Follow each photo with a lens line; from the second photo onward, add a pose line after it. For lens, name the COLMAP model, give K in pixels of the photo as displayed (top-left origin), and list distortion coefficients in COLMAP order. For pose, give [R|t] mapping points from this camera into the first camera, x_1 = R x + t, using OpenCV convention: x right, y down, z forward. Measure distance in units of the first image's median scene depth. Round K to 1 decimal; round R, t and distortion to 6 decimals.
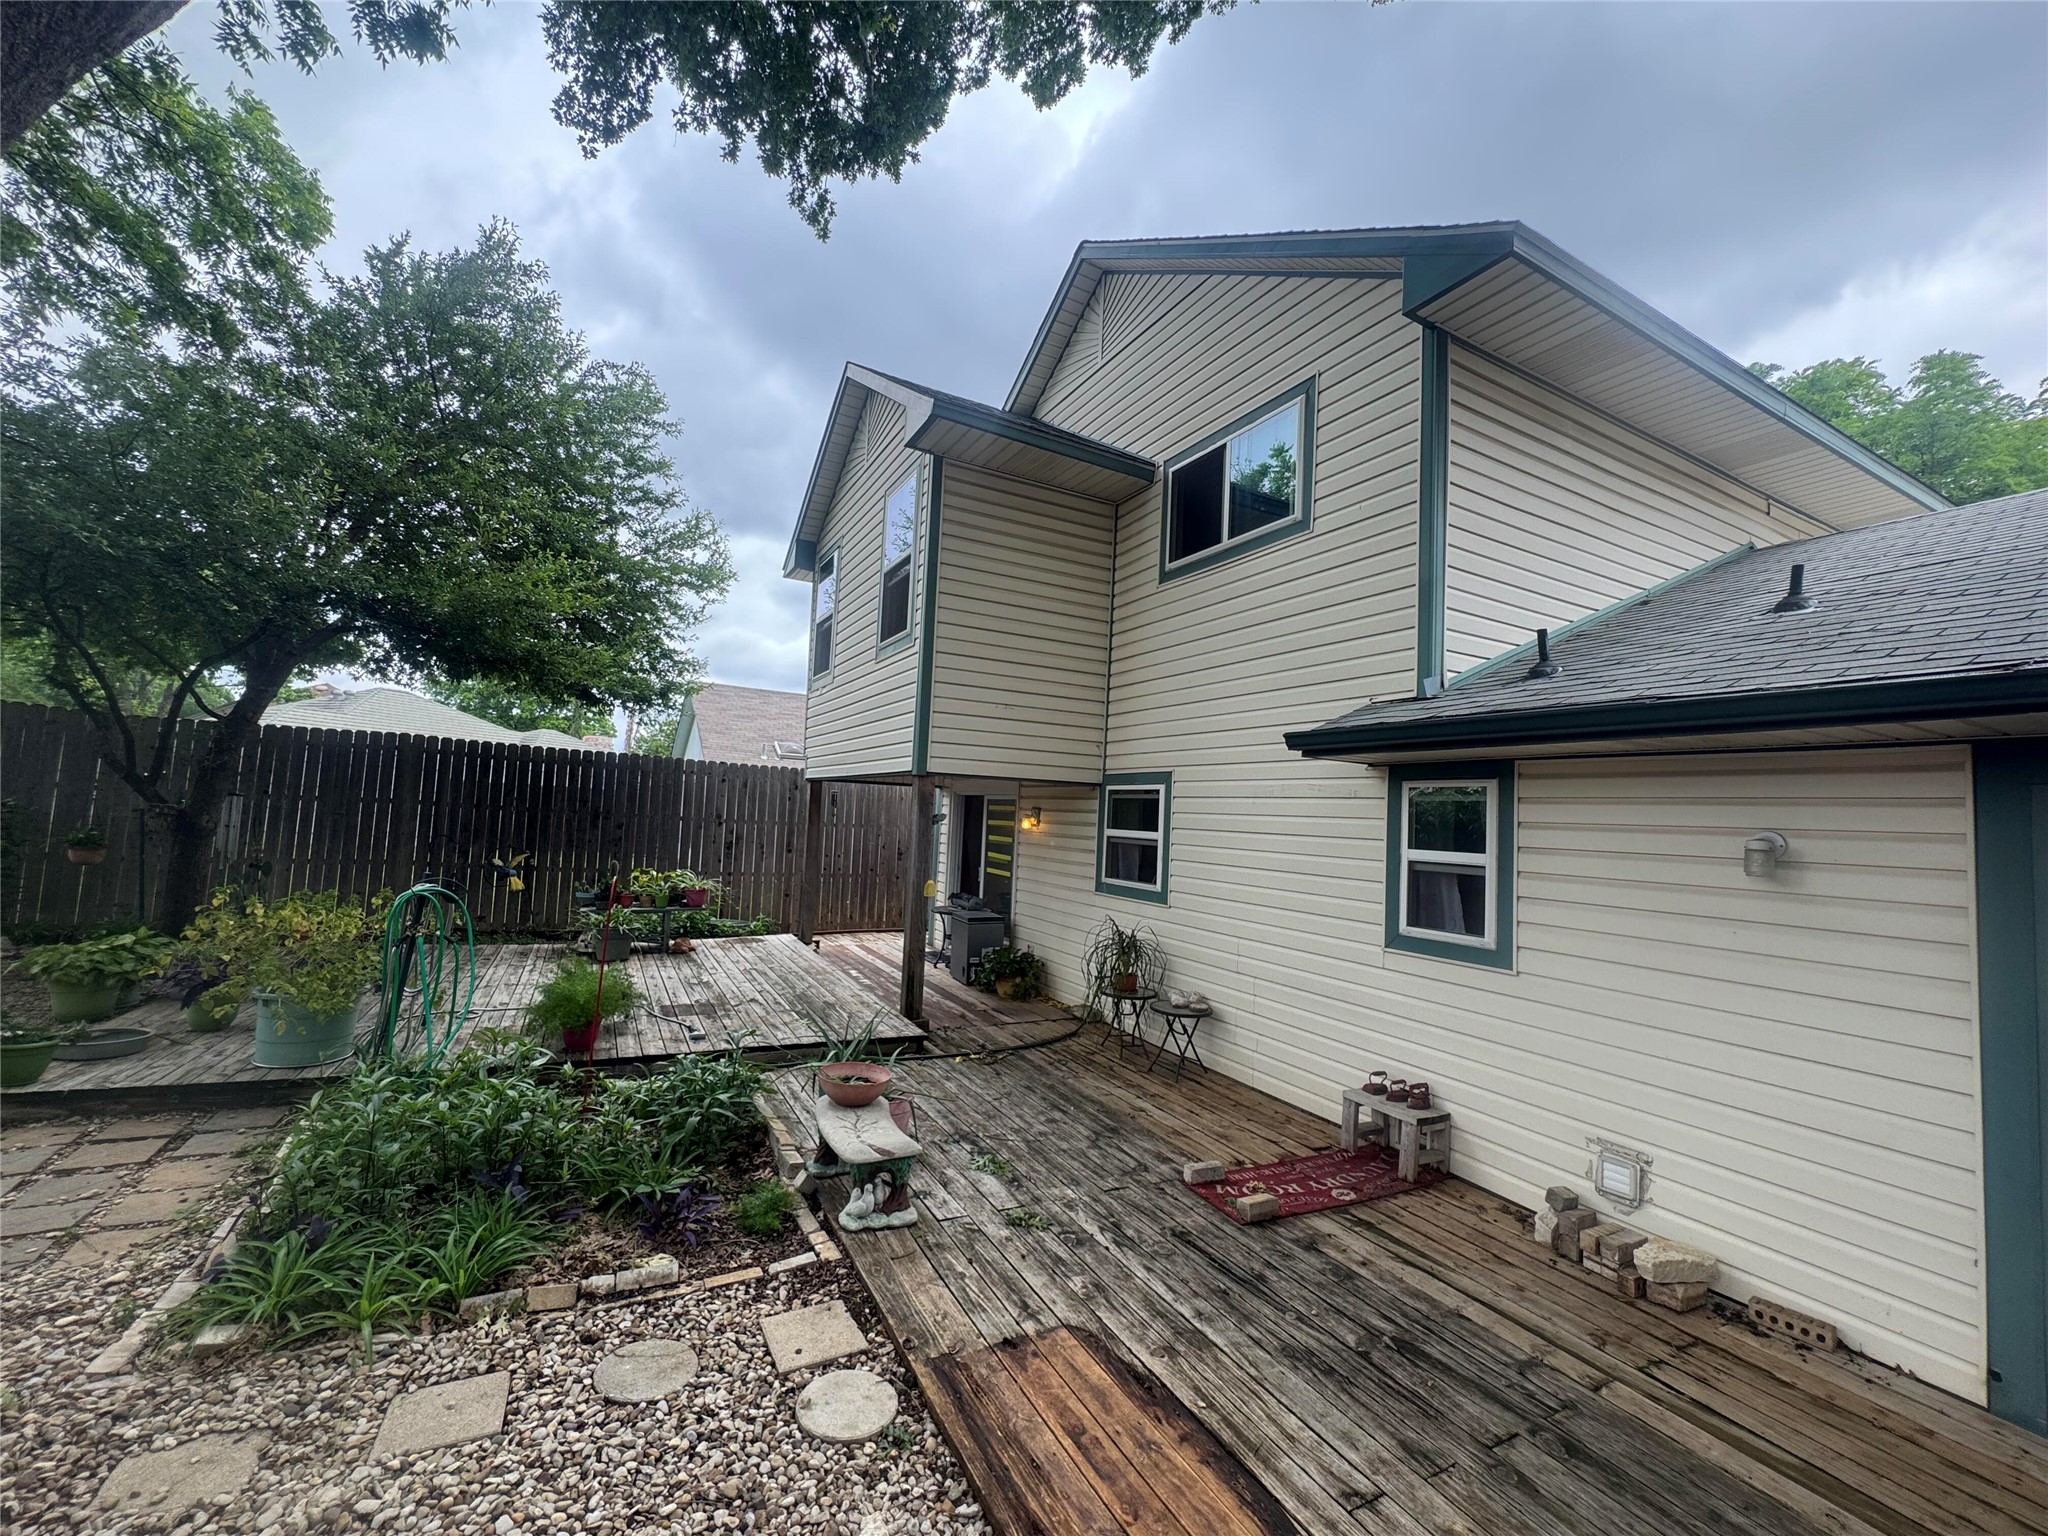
lens RADIAL K [[817.2, 0, 1026.8], [0, 817.2, 770.1], [0, 0, 1]] dist [-0.003958, 0.000332]
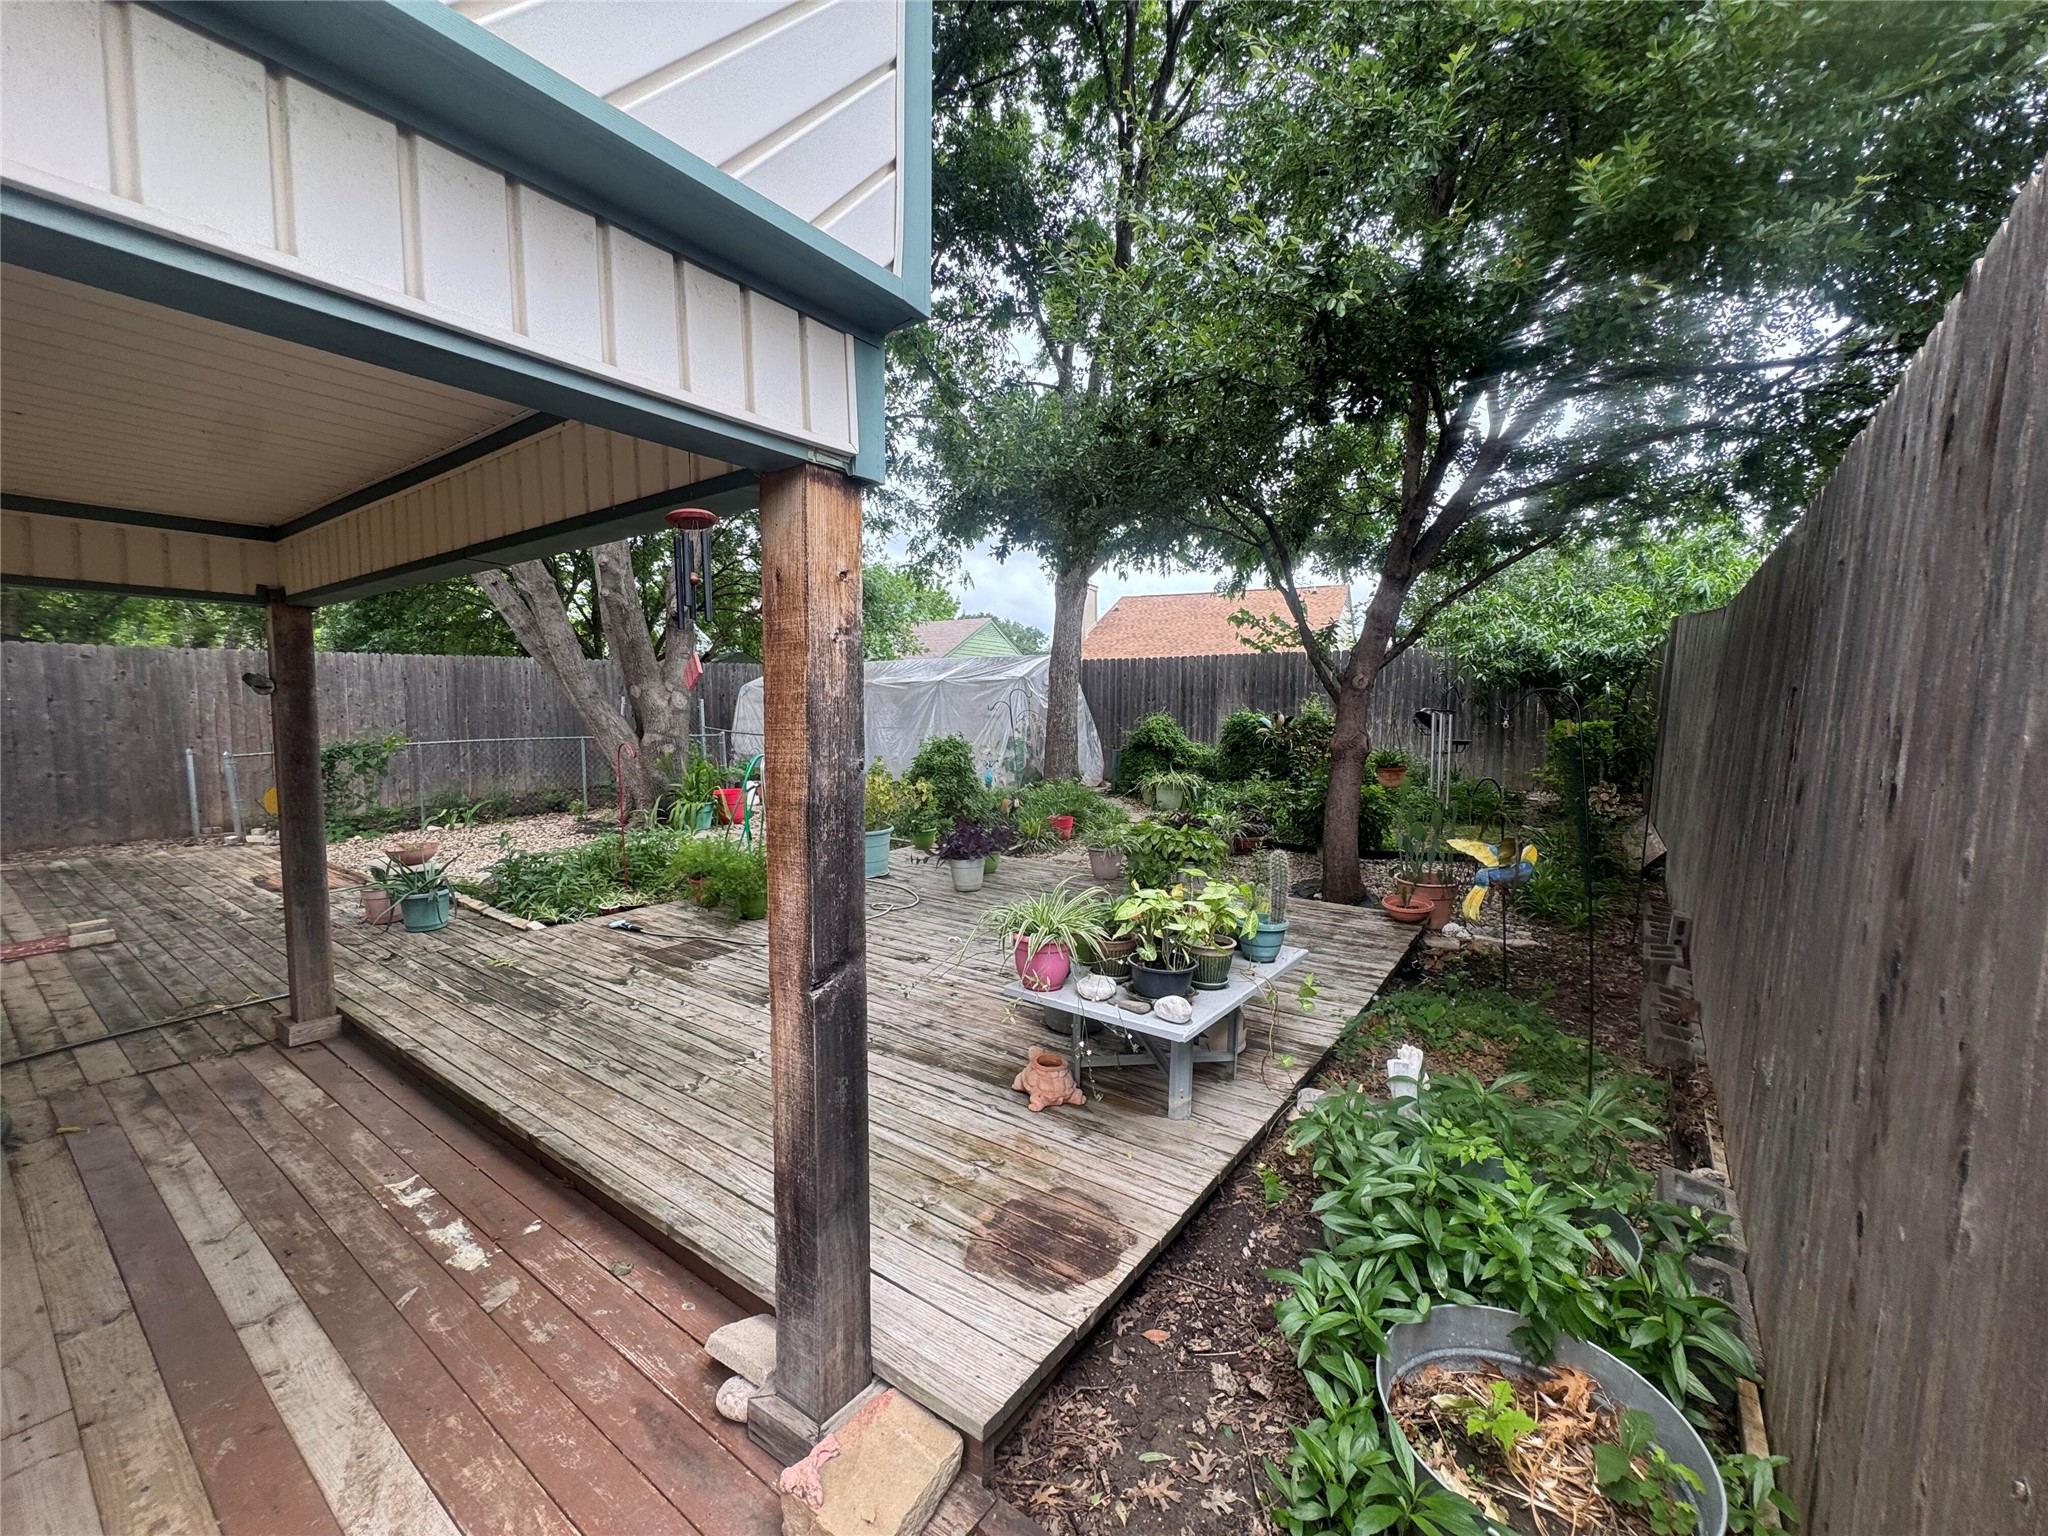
lens RADIAL K [[817.2, 0, 1026.8], [0, 817.2, 770.1], [0, 0, 1]] dist [-0.003958, 0.000332]
pose [[-0.897413, -0.016990, -0.440864, -0.551951], [-0.022686, 0.999713, 0.007653, 0.167502], [0.440607, 0.016870, -0.897542, 2.802705]]
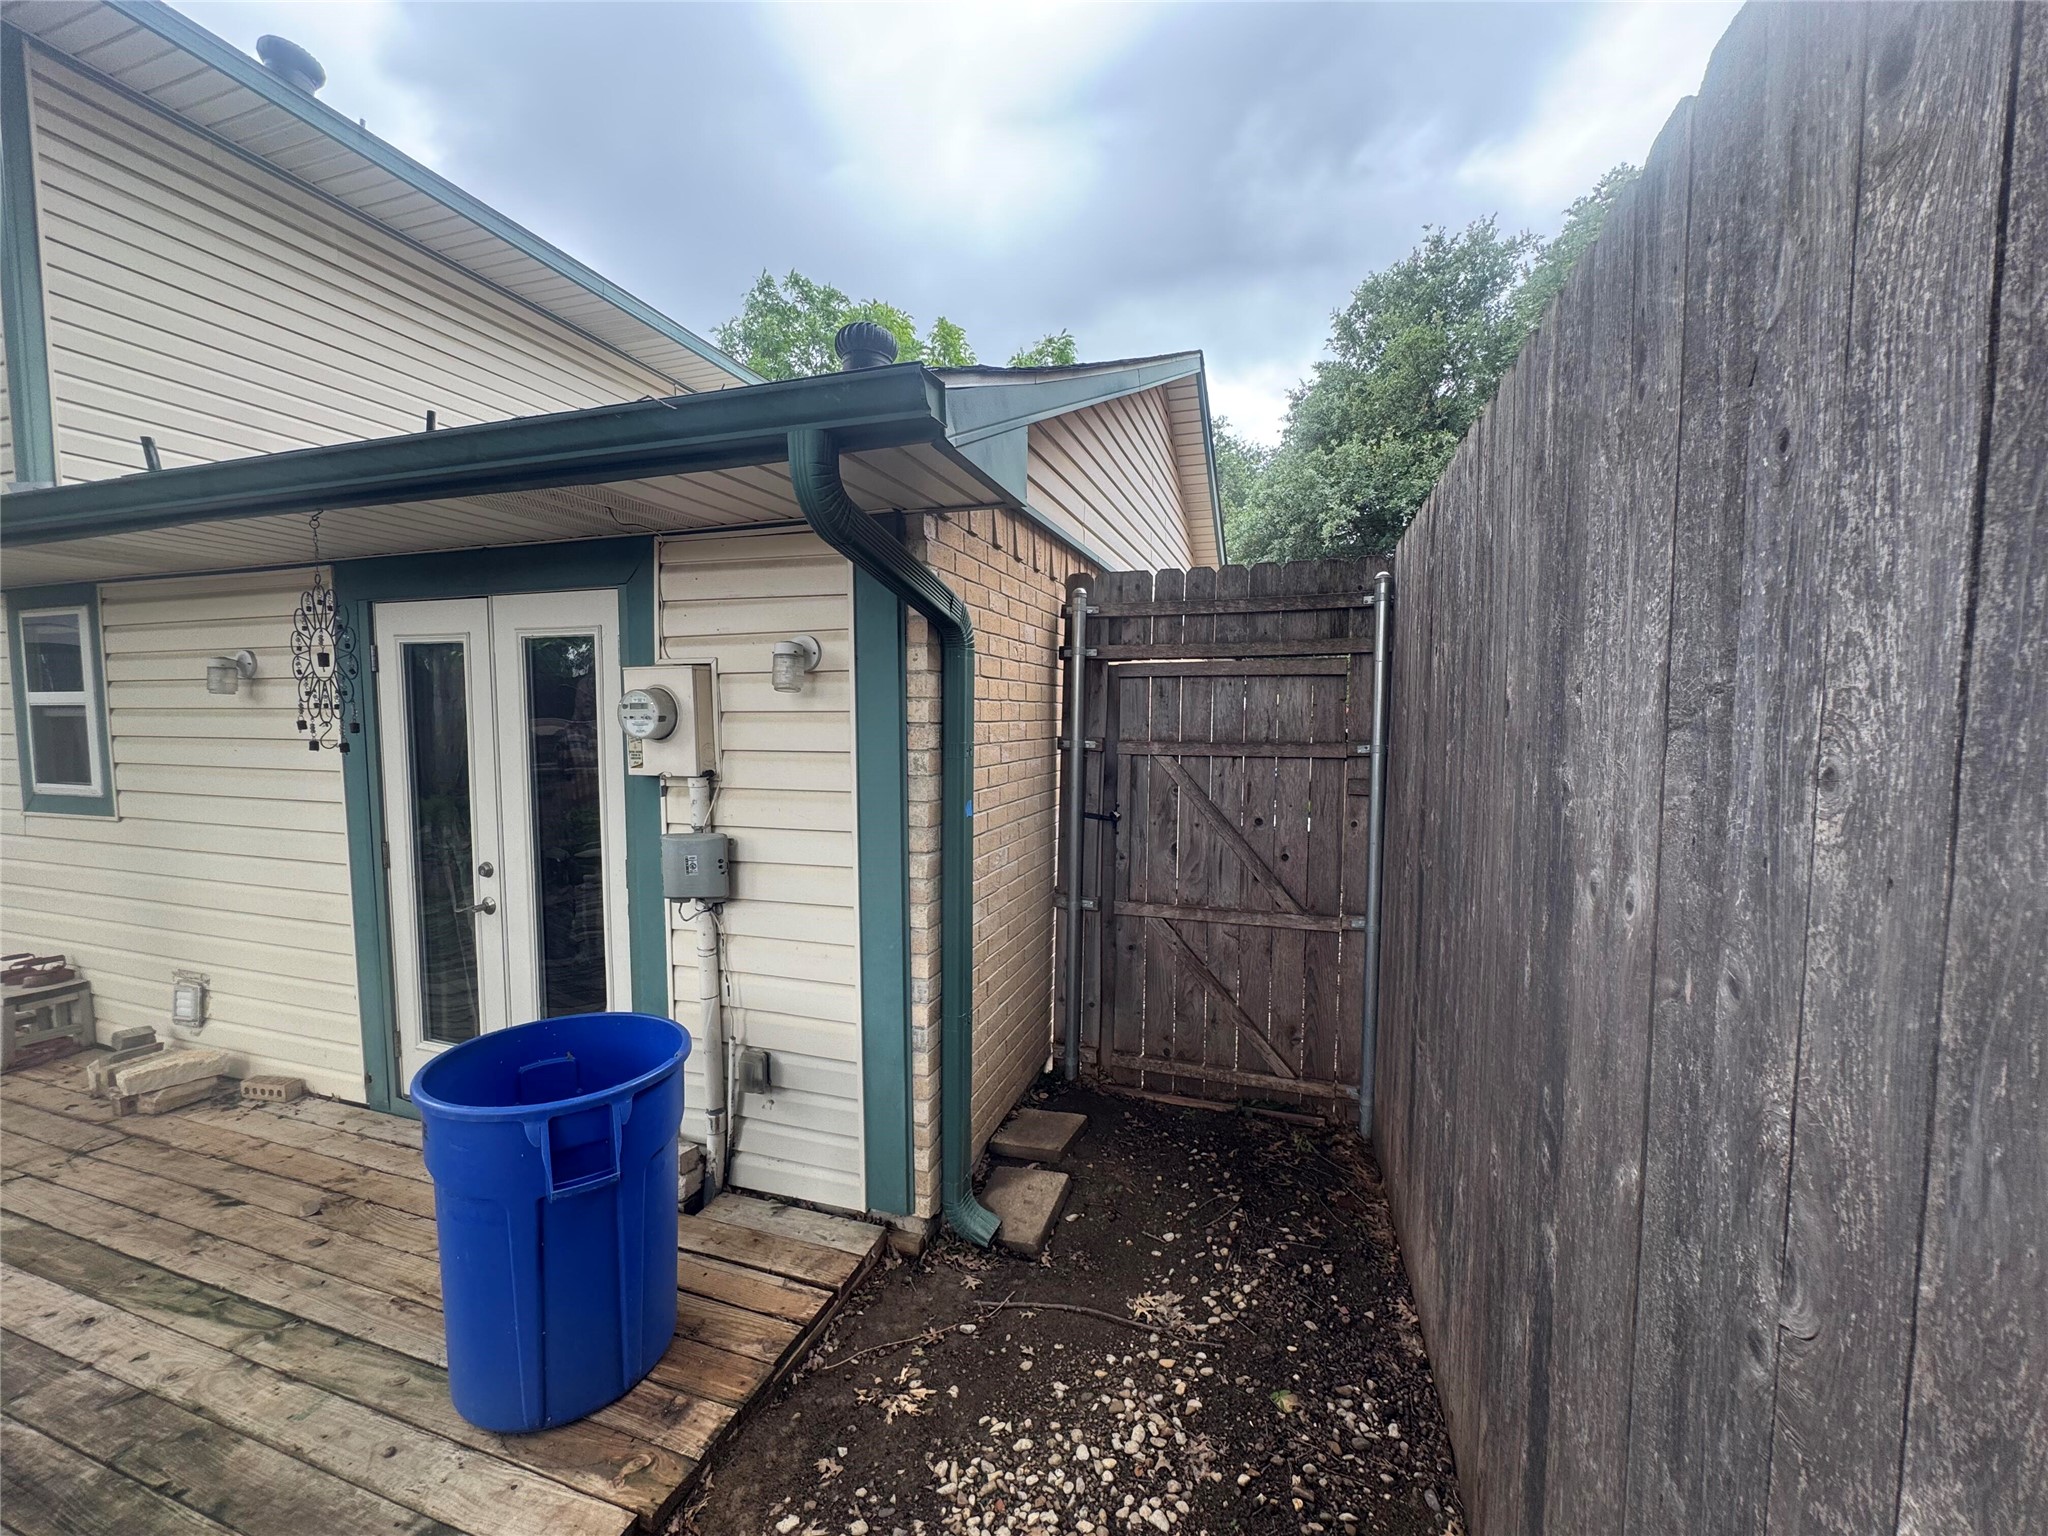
lens RADIAL K [[817.2, 0, 1026.8], [0, 817.2, 770.1], [0, 0, 1]] dist [-0.003958, 0.000332]
pose [[0.724209, -0.094930, 0.683015, 0.698186], [-0.007025, 0.989412, 0.144964, 0.052996], [-0.689545, -0.109782, 0.715874, -0.345517]]
